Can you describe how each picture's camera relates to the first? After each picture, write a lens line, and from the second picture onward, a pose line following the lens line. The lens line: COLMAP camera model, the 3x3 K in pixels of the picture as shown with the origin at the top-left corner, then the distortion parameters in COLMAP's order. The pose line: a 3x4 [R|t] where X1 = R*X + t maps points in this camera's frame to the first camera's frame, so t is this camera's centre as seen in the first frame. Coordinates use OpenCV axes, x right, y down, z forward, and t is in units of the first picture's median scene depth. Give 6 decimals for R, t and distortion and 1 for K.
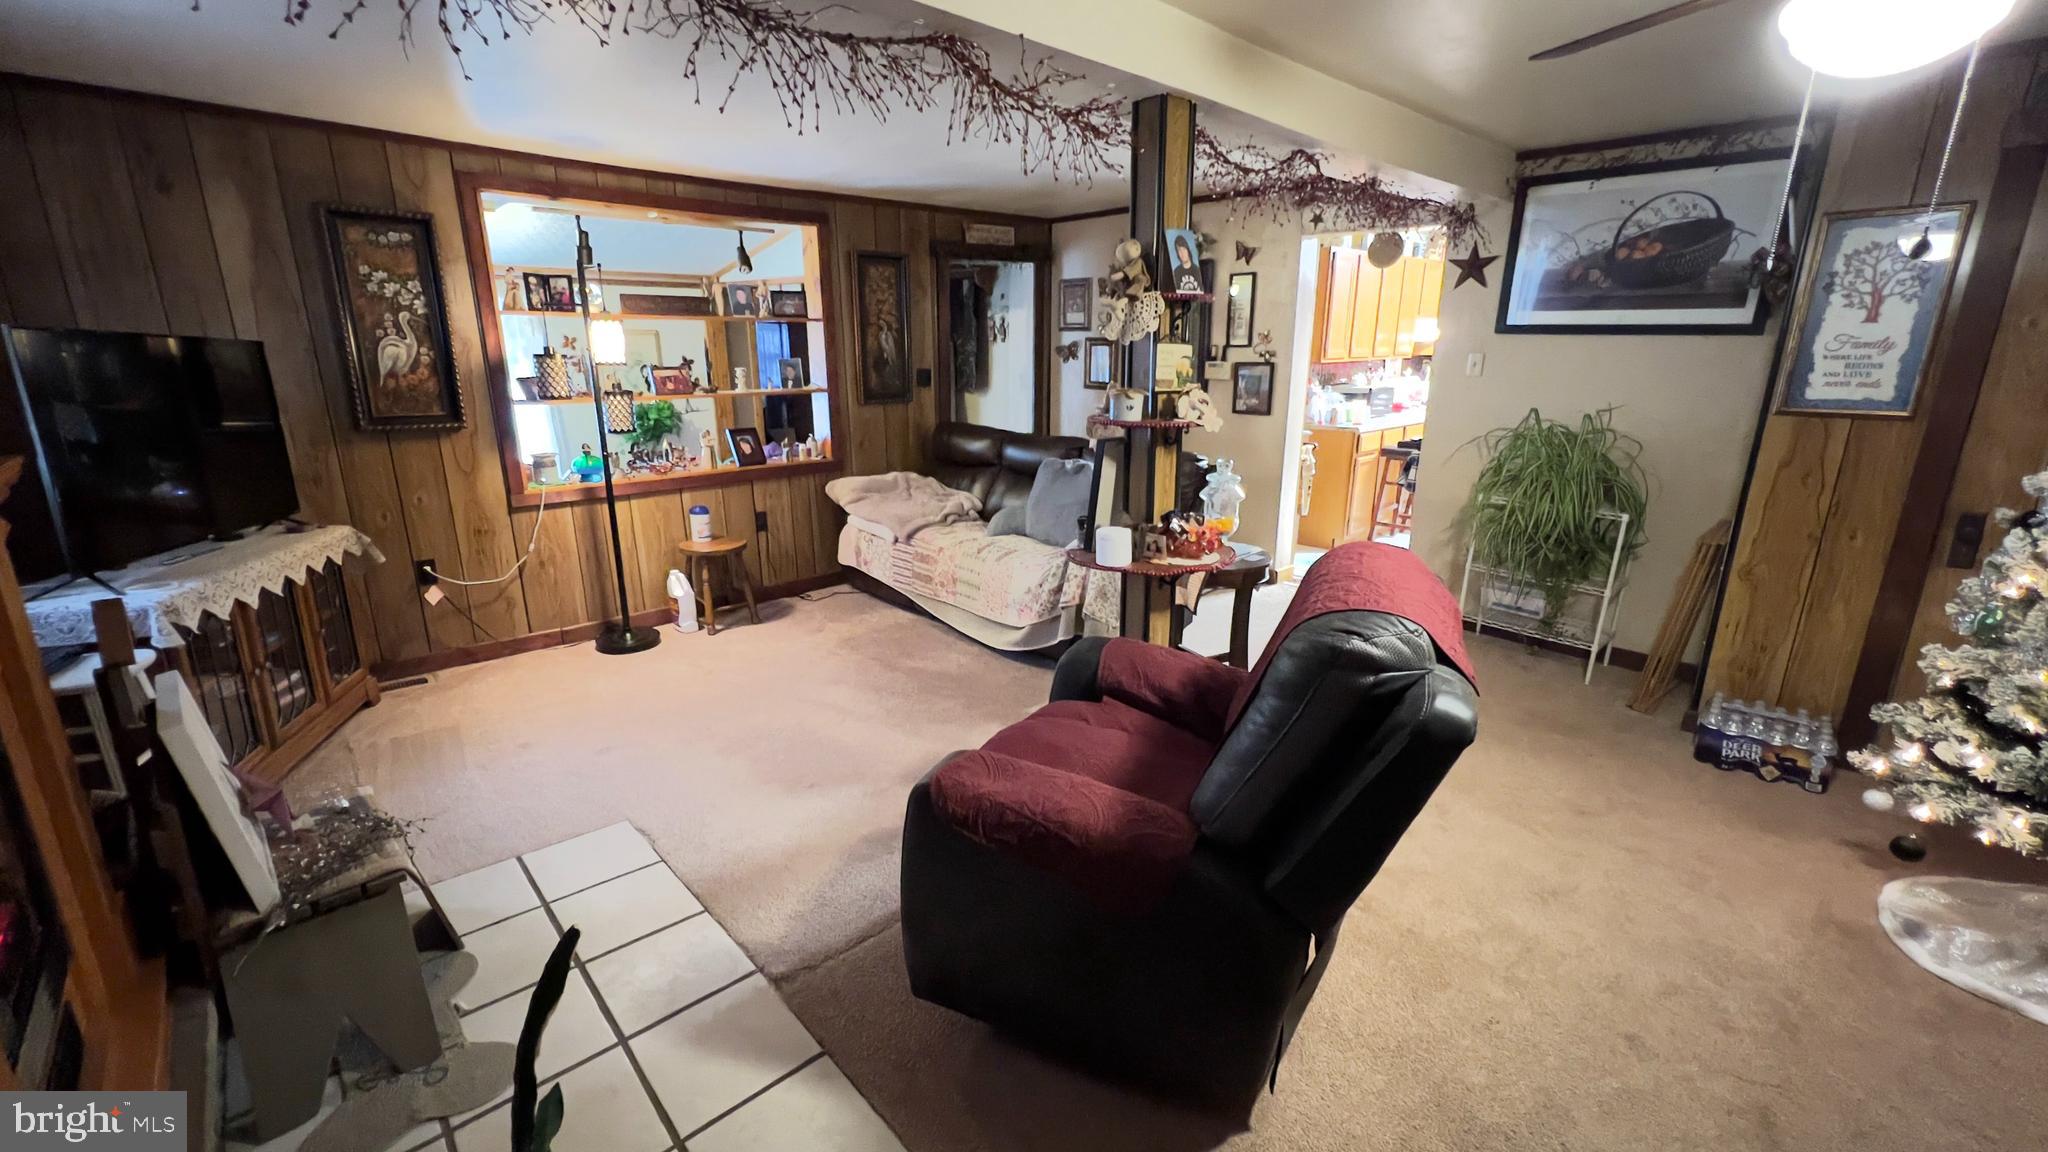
lens RADIAL K [[818.0, 0, 1022.1], [0, 818.0, 576.4], [0, 0, 1]] dist [-0.001900, 0.000212]
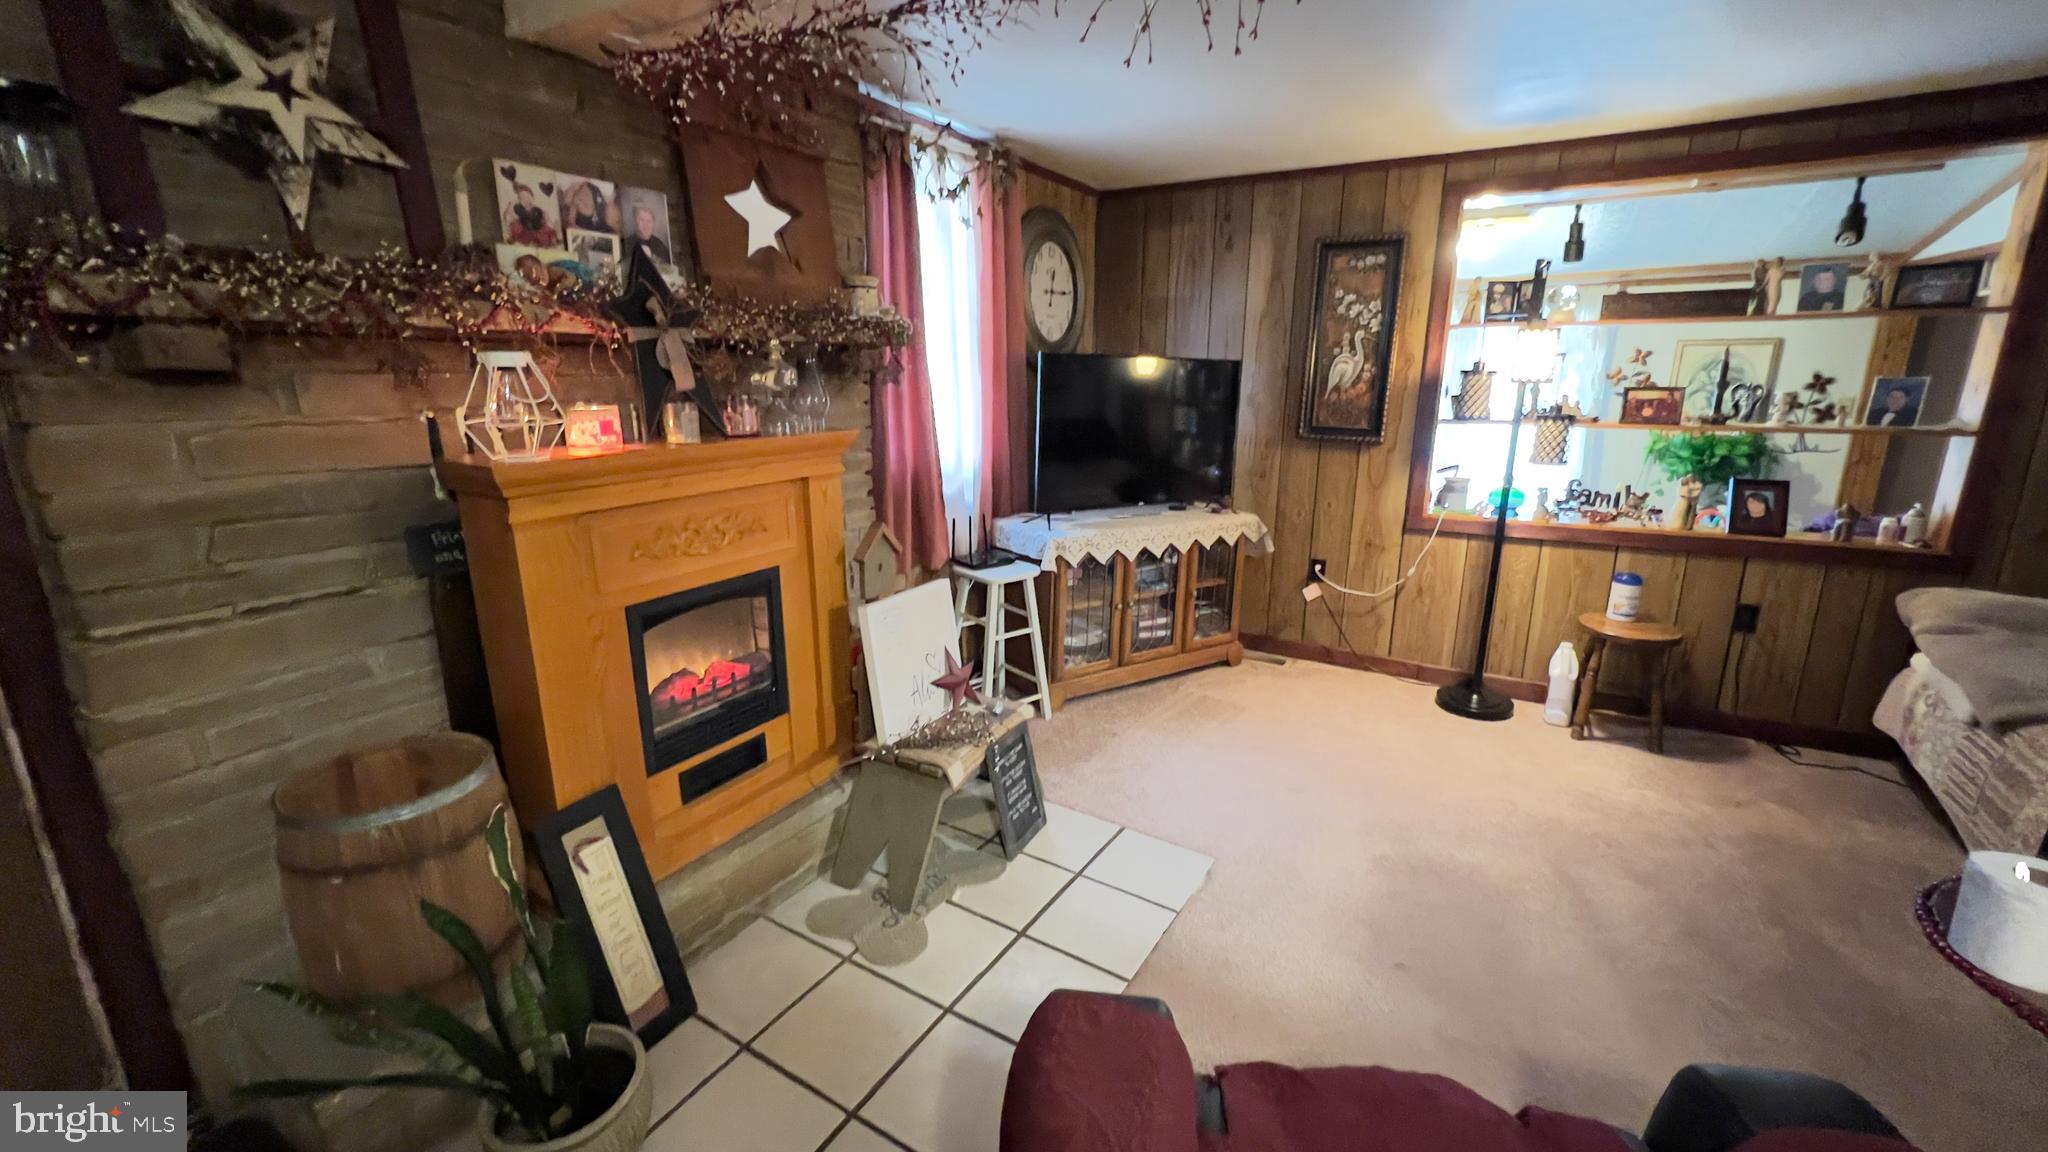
lens RADIAL K [[818.0, 0, 1020.4], [0, 818.0, 573.9], [0, 0, 1]] dist [-0.001900, 0.000212]
pose [[0.259331, 0.231659, -0.937593, 0.200067], [-0.252119, 0.953382, 0.165826, -0.086592], [0.932300, 0.193381, 0.305647, 0.322254]]
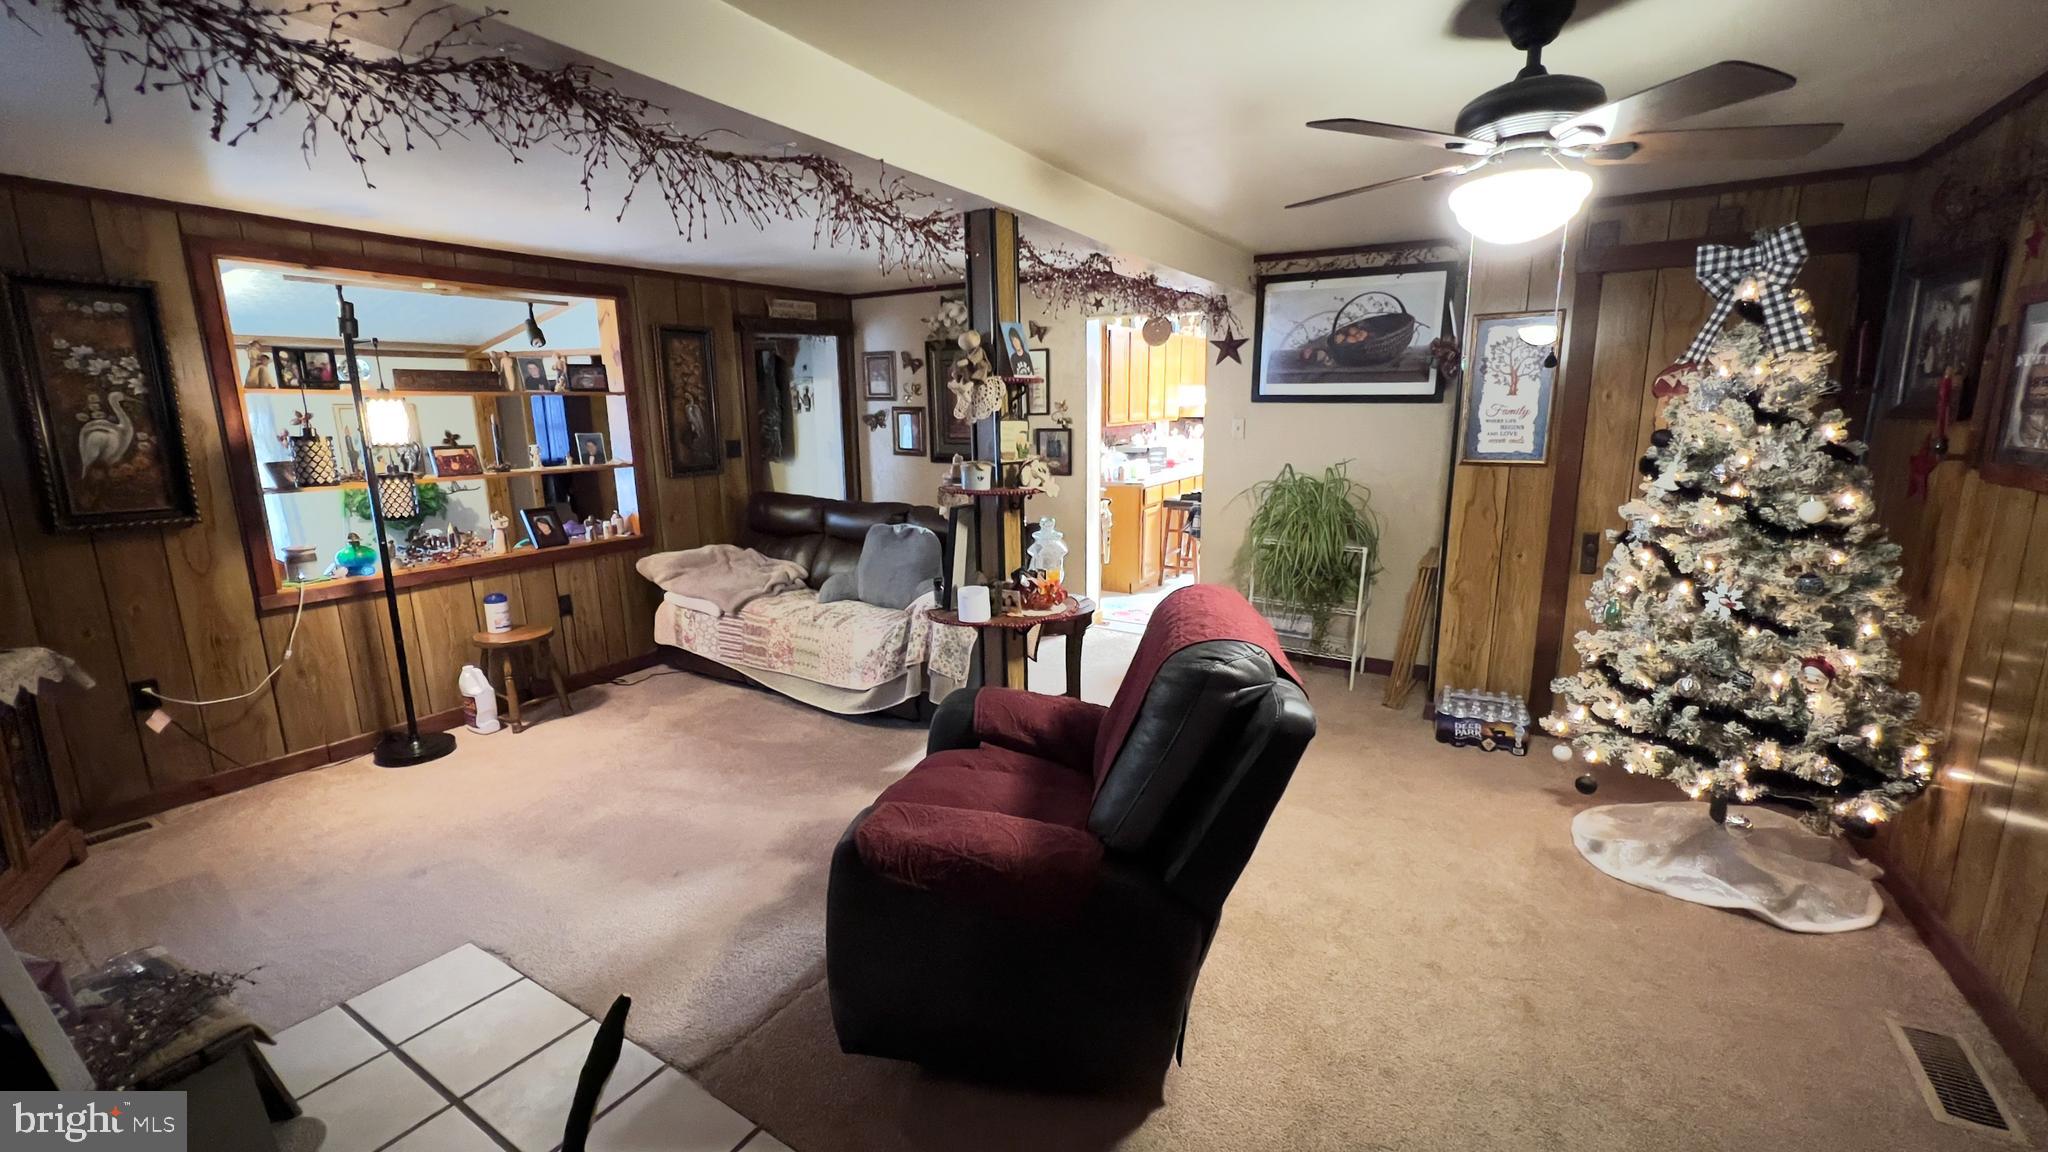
lens RADIAL K [[818.0, 0, 1022.7], [0, 818.0, 576.6], [0, 0, 1]] dist [-0.001900, 0.000212]
pose [[0.964704, -0.064591, 0.255291, -0.069740], [0.082403, 0.994810, -0.059693, -0.001716], [-0.250110, 0.078623, 0.965020, -0.049191]]
